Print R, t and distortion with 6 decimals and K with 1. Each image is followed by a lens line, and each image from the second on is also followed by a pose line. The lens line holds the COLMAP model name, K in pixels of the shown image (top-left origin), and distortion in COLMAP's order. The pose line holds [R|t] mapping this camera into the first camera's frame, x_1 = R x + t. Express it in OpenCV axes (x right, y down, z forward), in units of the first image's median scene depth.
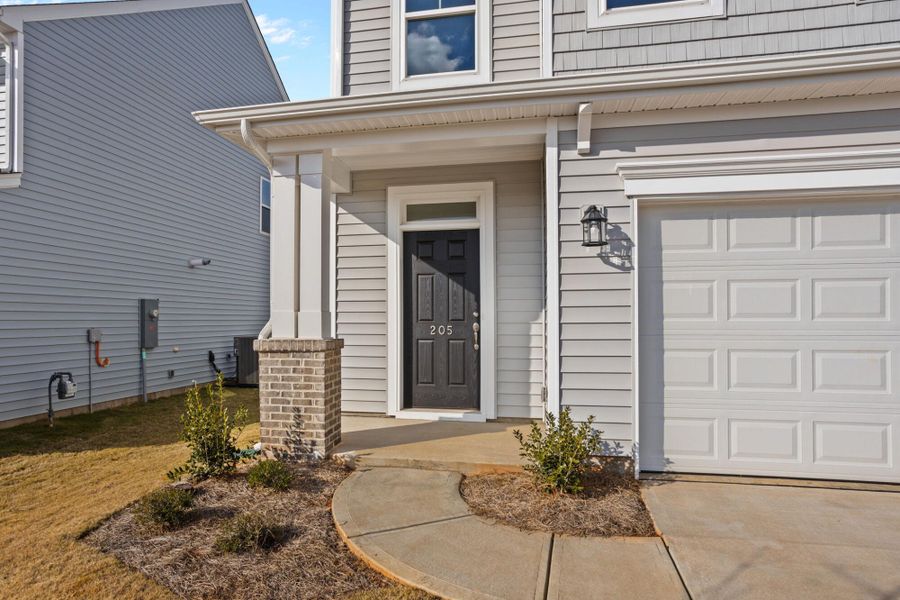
lens RADIAL K [[500.4, 0, 450.3], [0, 500.4, 306.5], [0, 0, 1]] dist [-0.034274, 0.000739]
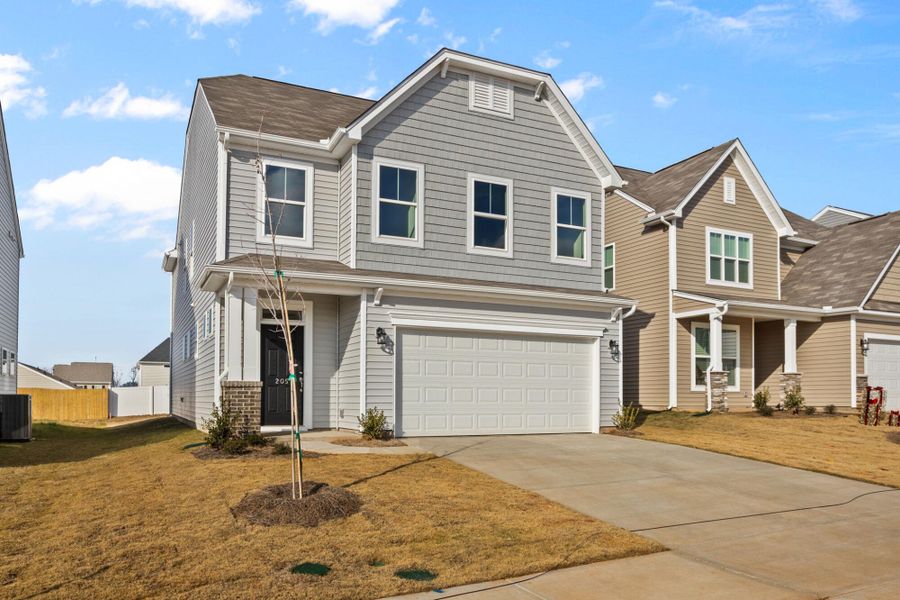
lens RADIAL K [[653.4, 0, 450.0], [0, 653.4, 300.0], [0, 0, 1]] dist [-0.000219, 0.000469]
pose [[0.792021, 0.095130, 0.603036, -1.319560], [-0.016776, 0.990803, -0.134268, 0.085324], [-0.610263, 0.096227, 0.786333, -1.658910]]
